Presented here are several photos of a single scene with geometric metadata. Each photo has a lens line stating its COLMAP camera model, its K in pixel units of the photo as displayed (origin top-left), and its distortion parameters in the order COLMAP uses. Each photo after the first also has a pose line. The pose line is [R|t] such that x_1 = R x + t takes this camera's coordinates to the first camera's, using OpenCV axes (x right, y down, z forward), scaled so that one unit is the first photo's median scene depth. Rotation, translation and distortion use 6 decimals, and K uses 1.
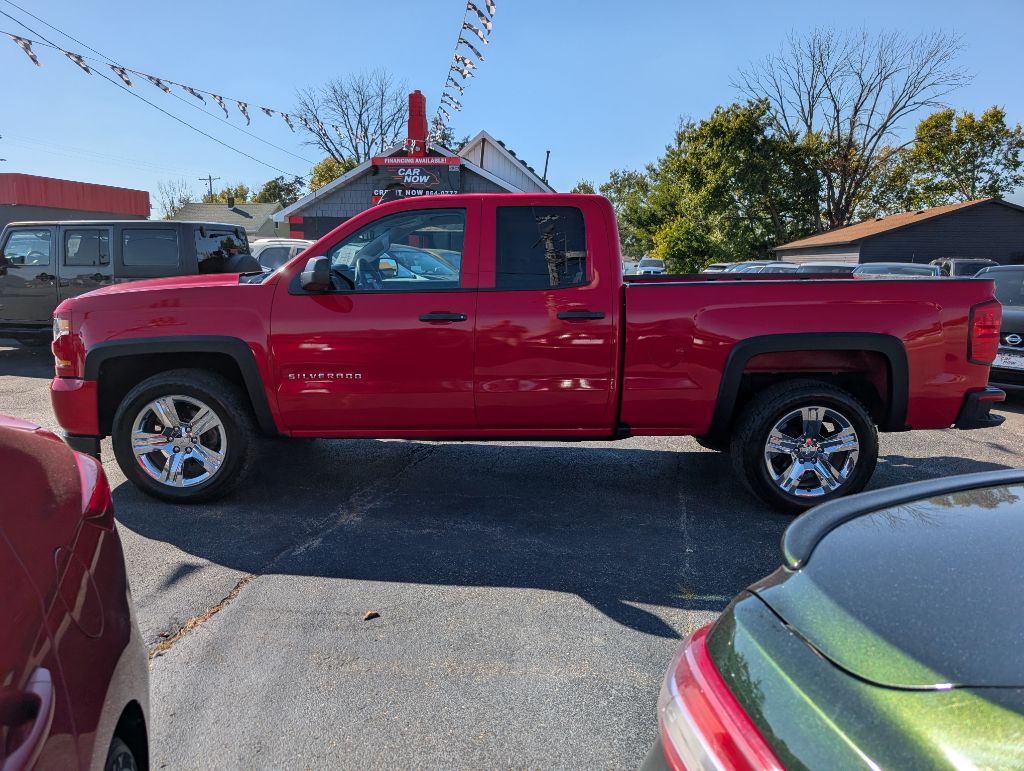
lens RADIAL K [[741.9, 0, 492.3], [0, 741.9, 395.4], [0, 0, 1]] dist [0.014457, -0.012862]
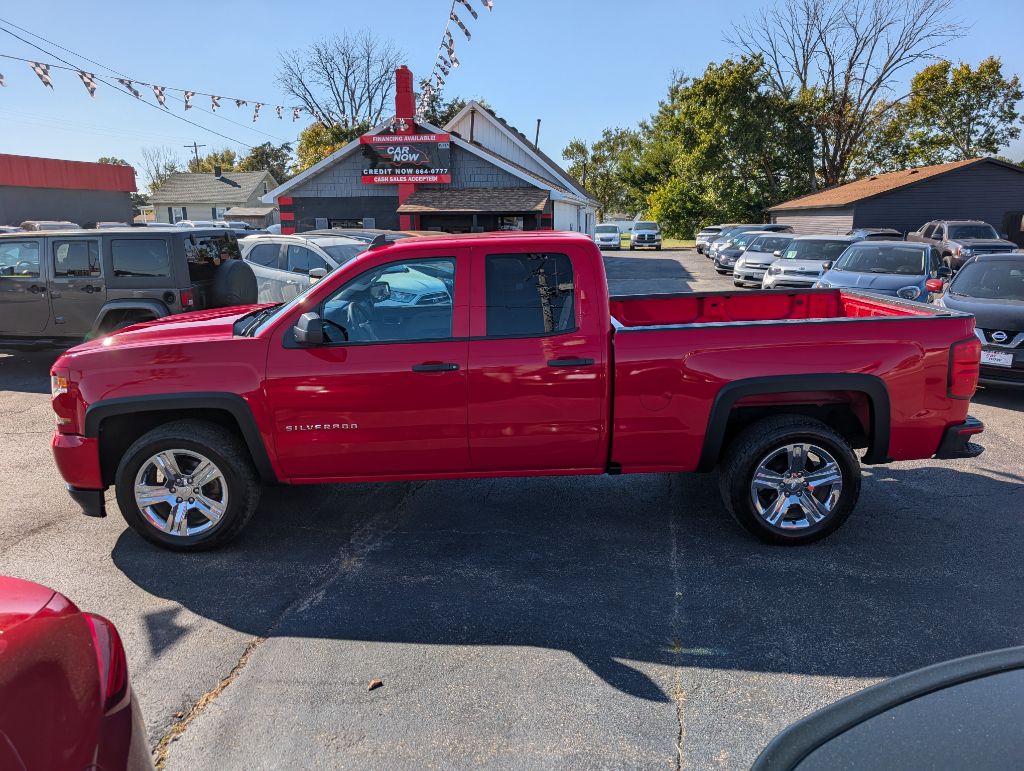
lens RADIAL K [[741.9, 0, 496.5], [0, 741.9, 397.1], [0, 0, 1]] dist [0.014457, -0.012862]
pose [[0.999641, -0.025326, 0.008767, 0.003103], [0.024806, 0.998175, 0.055058, -0.052608], [-0.010146, -0.054821, 0.998445, -0.008866]]
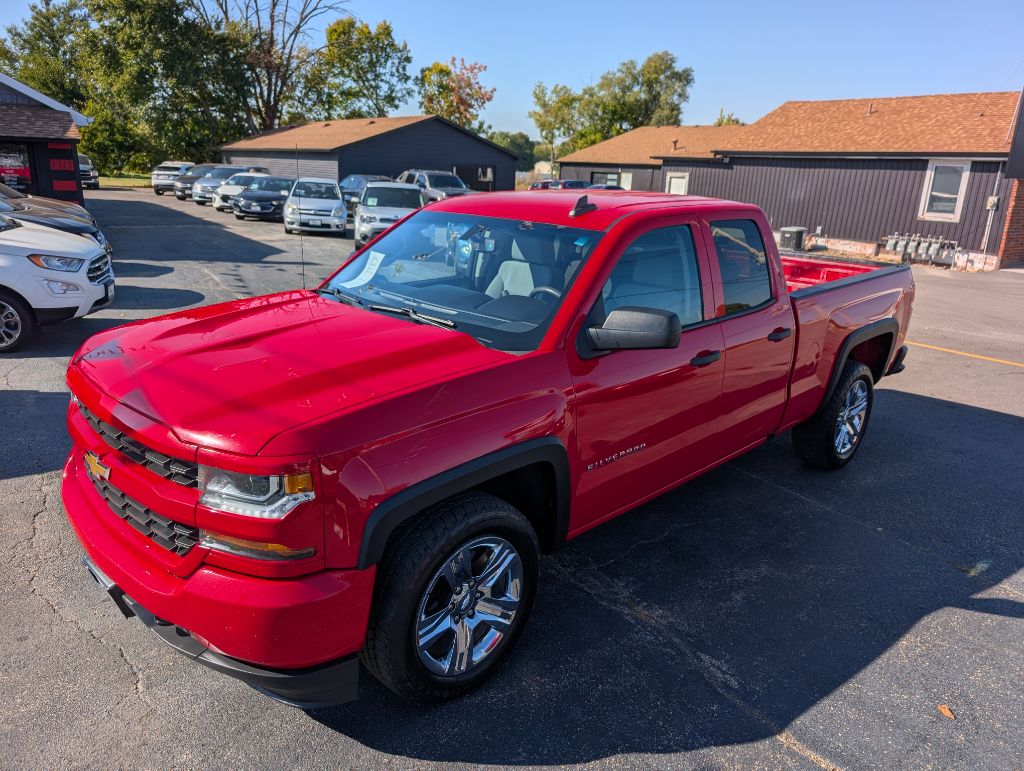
lens RADIAL K [[741.9, 0, 505.6], [0, 741.9, 406.2], [0, 0, 1]] dist [0.014457, -0.012862]
pose [[0.708667, -0.200391, 0.676487, -0.367342], [0.095457, 0.977233, 0.189481, -0.104926], [-0.699056, -0.069703, 0.711662, 0.239976]]
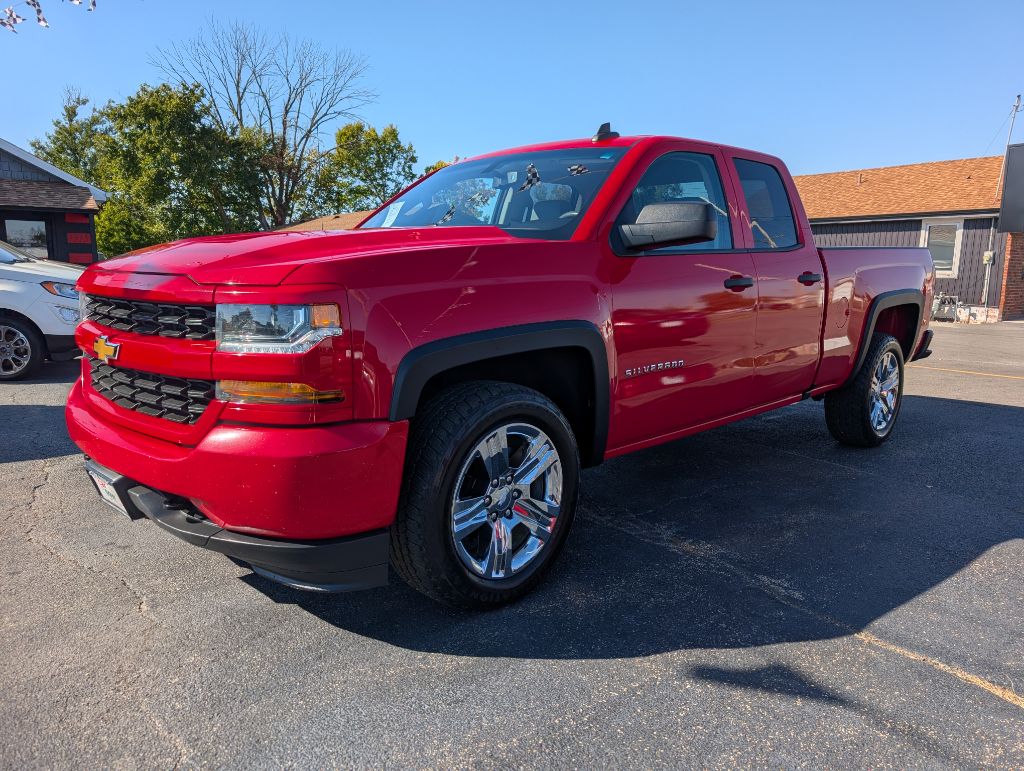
lens RADIAL K [[741.9, 0, 515.5], [0, 741.9, 405.4], [0, 0, 1]] dist [0.014457, -0.012862]
pose [[0.702168, -0.133387, 0.699405, -0.375959], [0.121751, 0.990321, 0.066638, -0.024273], [-0.701525, 0.038362, 0.711612, 0.259046]]
